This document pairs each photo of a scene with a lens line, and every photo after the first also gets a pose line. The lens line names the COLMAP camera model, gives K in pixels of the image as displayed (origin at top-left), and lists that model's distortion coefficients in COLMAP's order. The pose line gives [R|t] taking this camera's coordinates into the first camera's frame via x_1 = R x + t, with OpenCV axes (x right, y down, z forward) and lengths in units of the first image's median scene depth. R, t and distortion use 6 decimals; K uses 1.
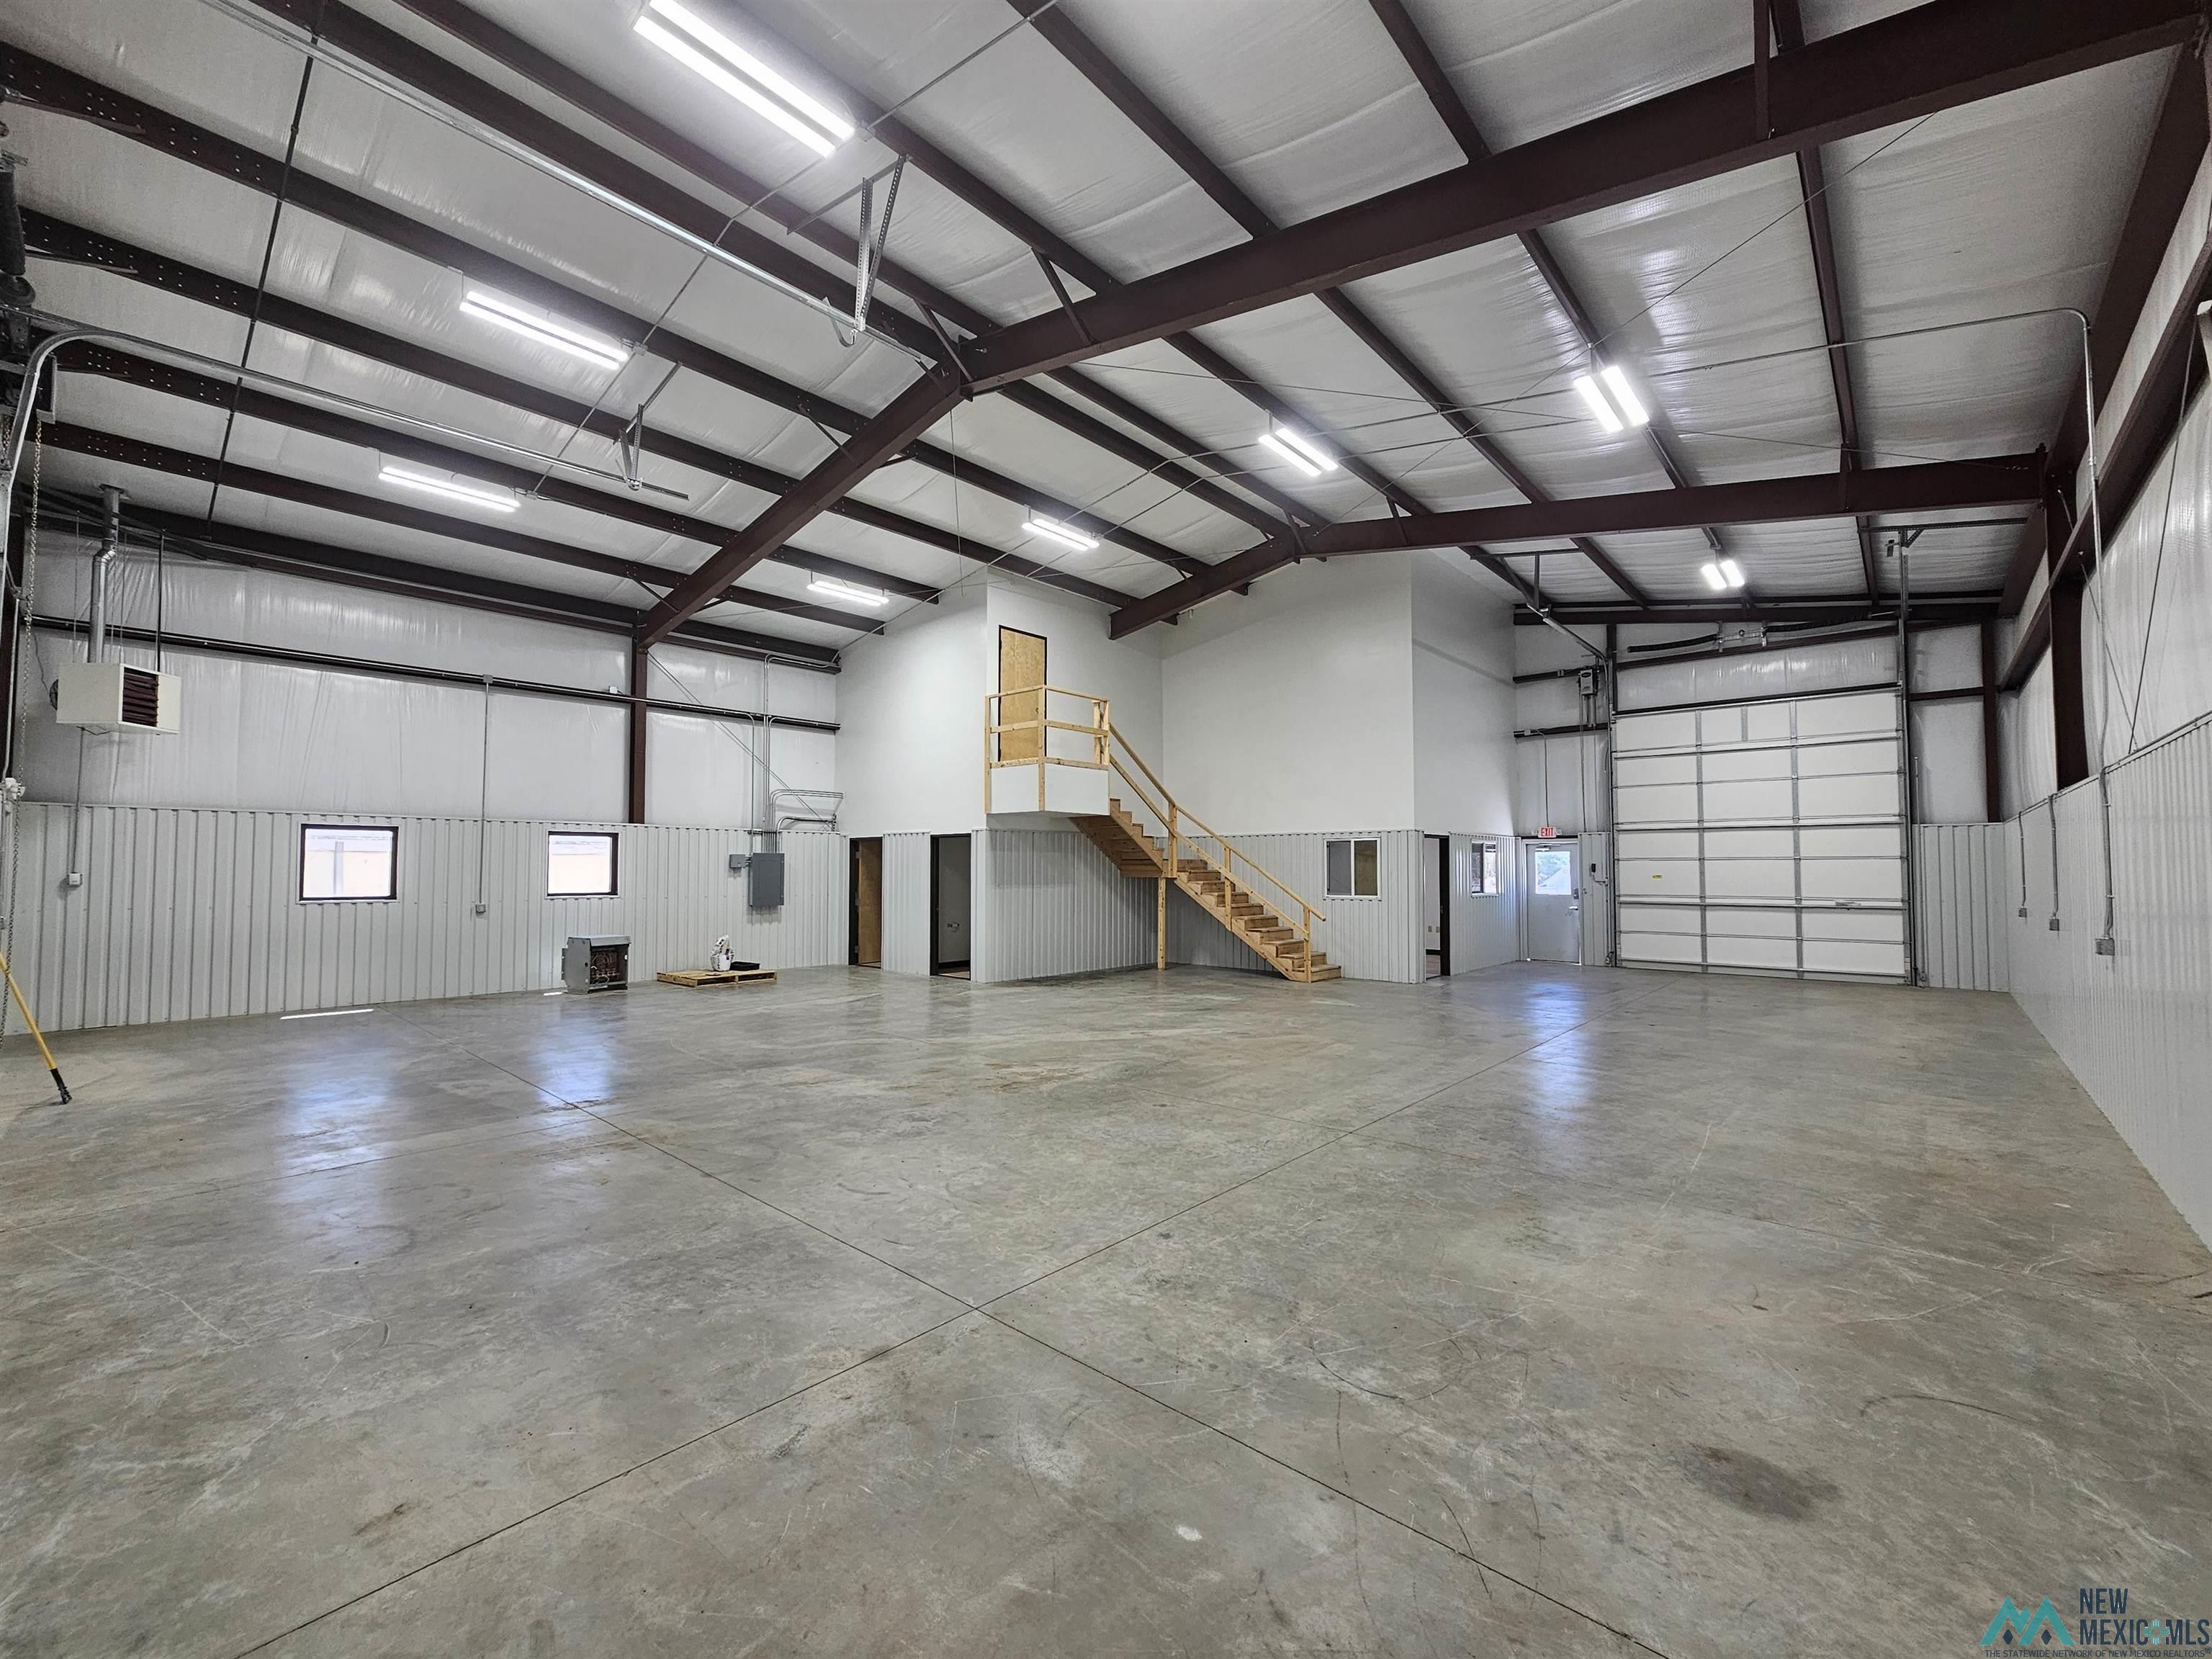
lens RADIAL K [[897.5, 0, 1103.3], [0, 897.5, 833.2], [0, 0, 1]] dist [-0.001952, 0.000082]
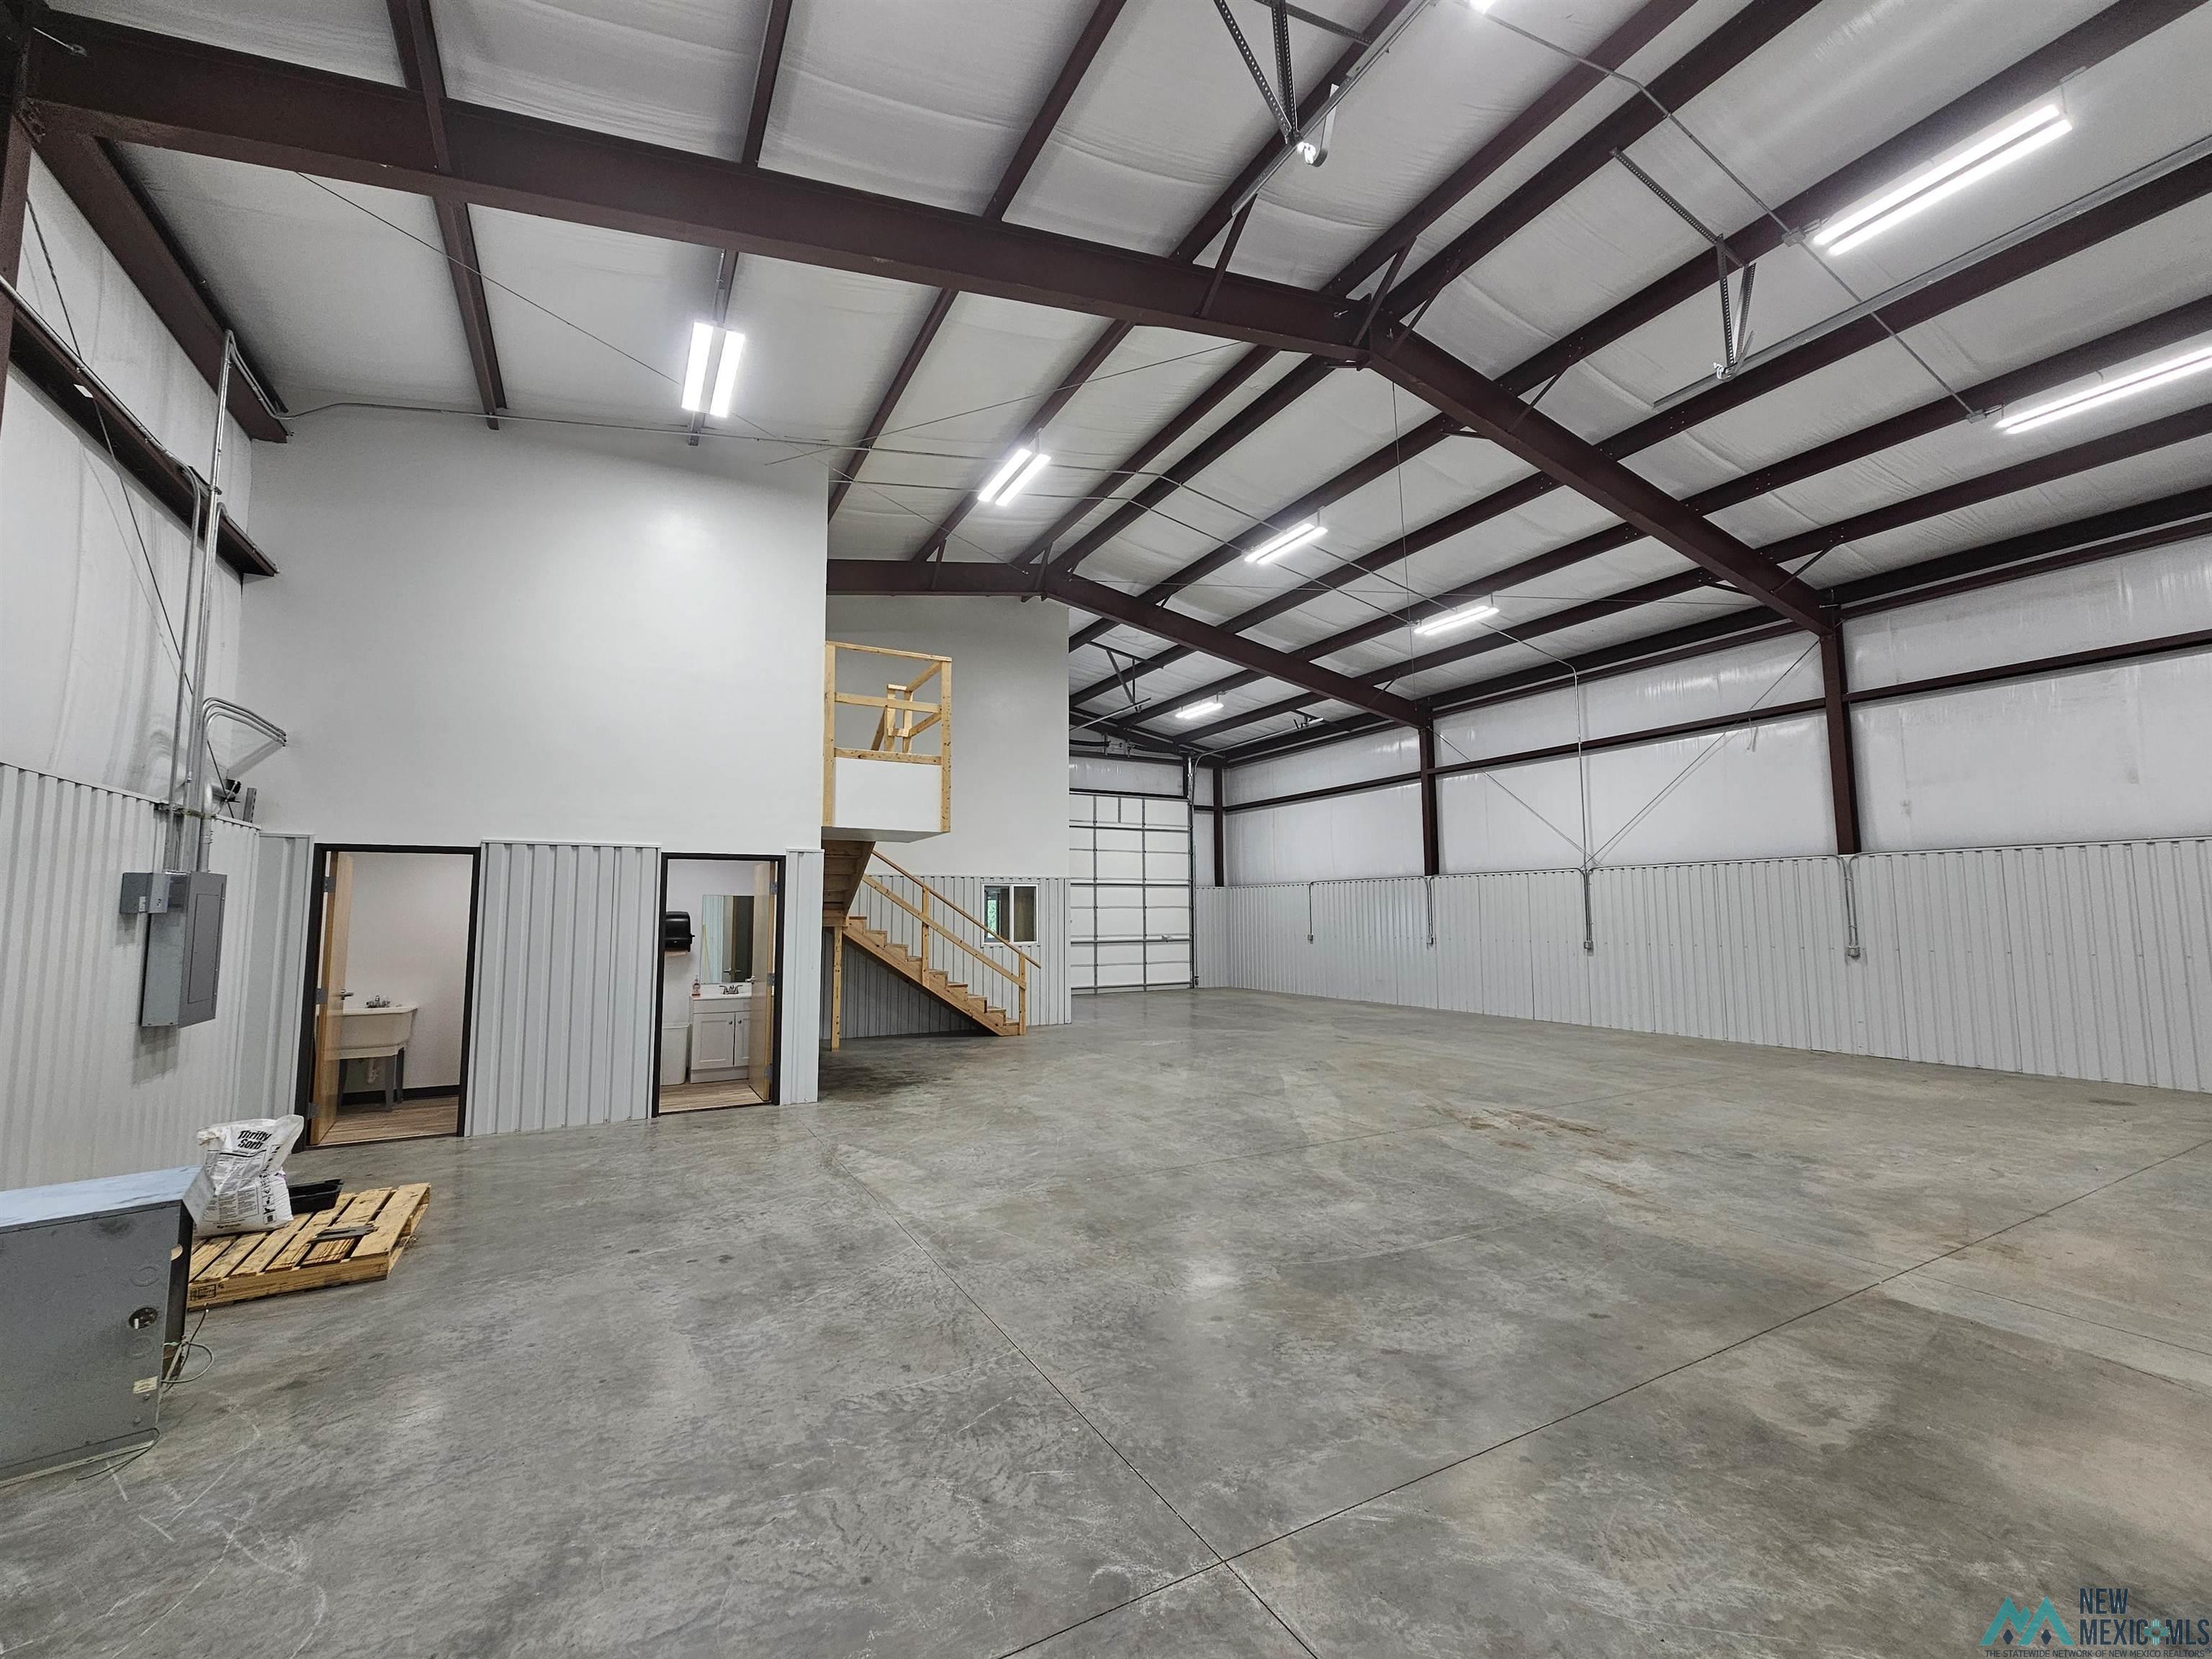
lens RADIAL K [[897.8, 0, 1087.9], [0, 897.8, 835.4], [0, 0, 1]] dist [0.000510, -0.003019]
pose [[0.341983, 0.082809, 0.936050, -0.650767], [-0.030320, 0.996563, -0.077085, 0.028222], [-0.939217, -0.002019, 0.343318, 0.613509]]
